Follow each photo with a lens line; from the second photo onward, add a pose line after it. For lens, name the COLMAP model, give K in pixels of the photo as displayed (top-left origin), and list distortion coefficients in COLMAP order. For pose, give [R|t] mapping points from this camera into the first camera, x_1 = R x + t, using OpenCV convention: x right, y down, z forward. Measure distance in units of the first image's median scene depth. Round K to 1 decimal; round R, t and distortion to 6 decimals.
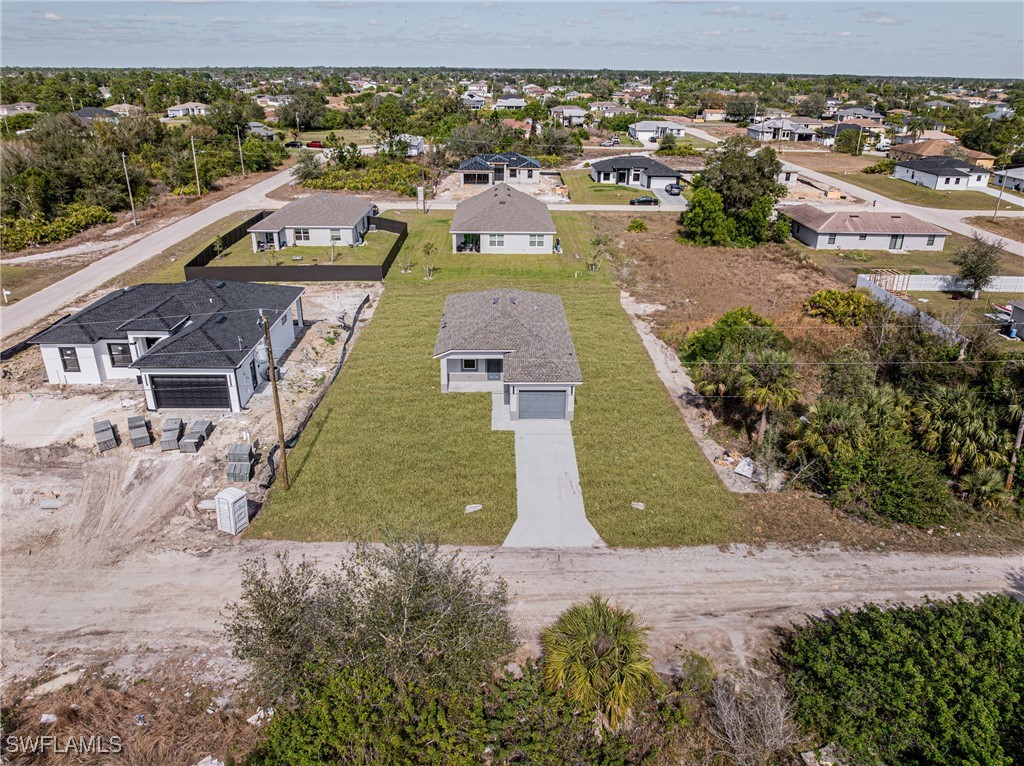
lens RADIAL K [[723.3, 0, 511.4], [0, 723.3, 378.5], [0, 0, 1]] dist [-0.038606, 0.002558]
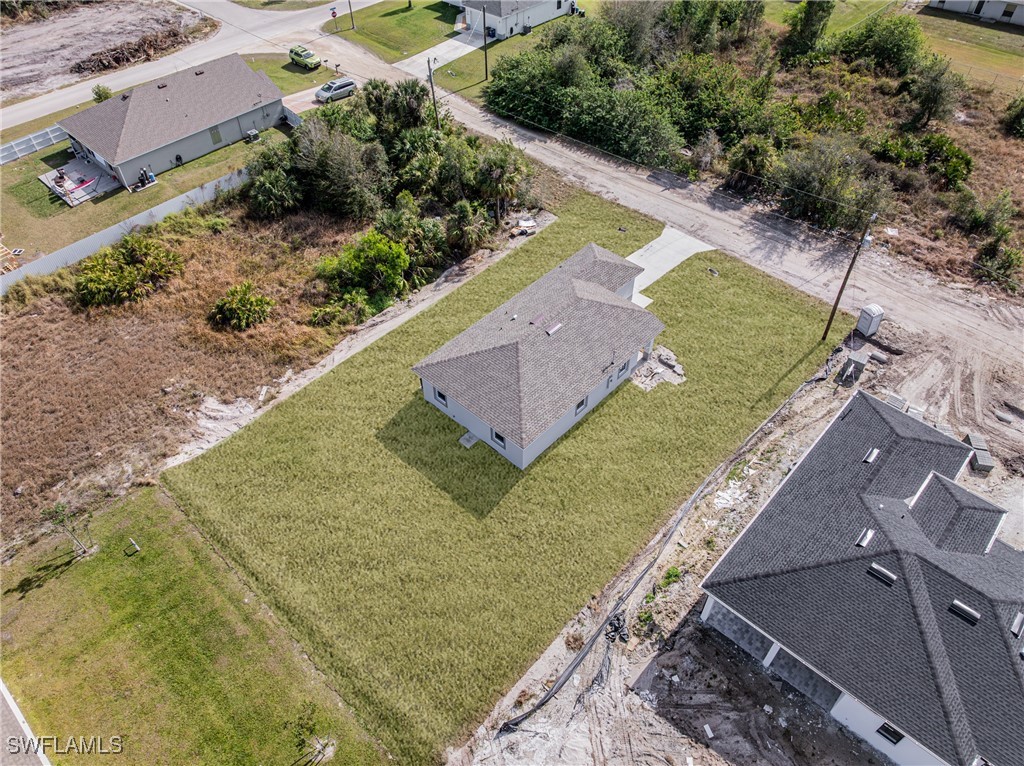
lens RADIAL K [[723.3, 0, 511.4], [0, 723.3, 378.5], [0, 0, 1]] dist [-0.038606, 0.002558]
pose [[-0.722843, -0.501166, 0.475742, -0.313086], [0.268960, 0.430127, 0.861772, -0.618849], [-0.636520, 0.750882, -0.176120, 0.921407]]
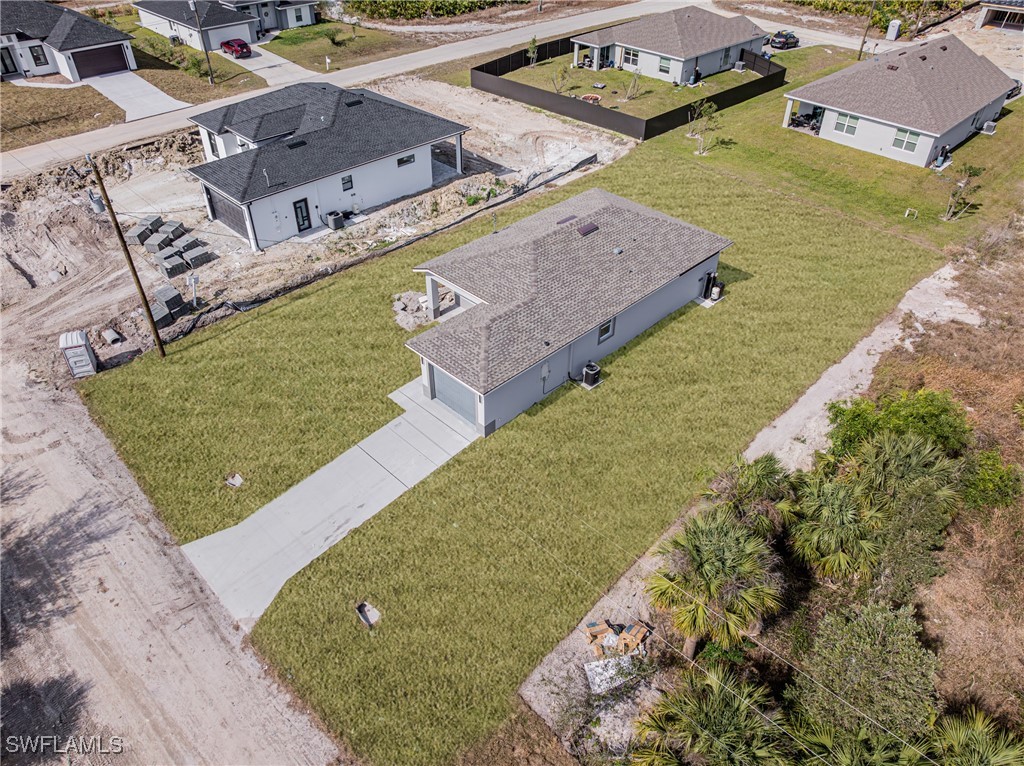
lens RADIAL K [[723.3, 0, 511.4], [0, 723.3, 378.5], [0, 0, 1]] dist [-0.038606, 0.002558]
pose [[0.693824, 0.444945, -0.566245, 0.292260], [-0.287607, 0.892068, 0.348565, -0.146919], [0.660221, -0.078987, 0.746907, 0.340529]]
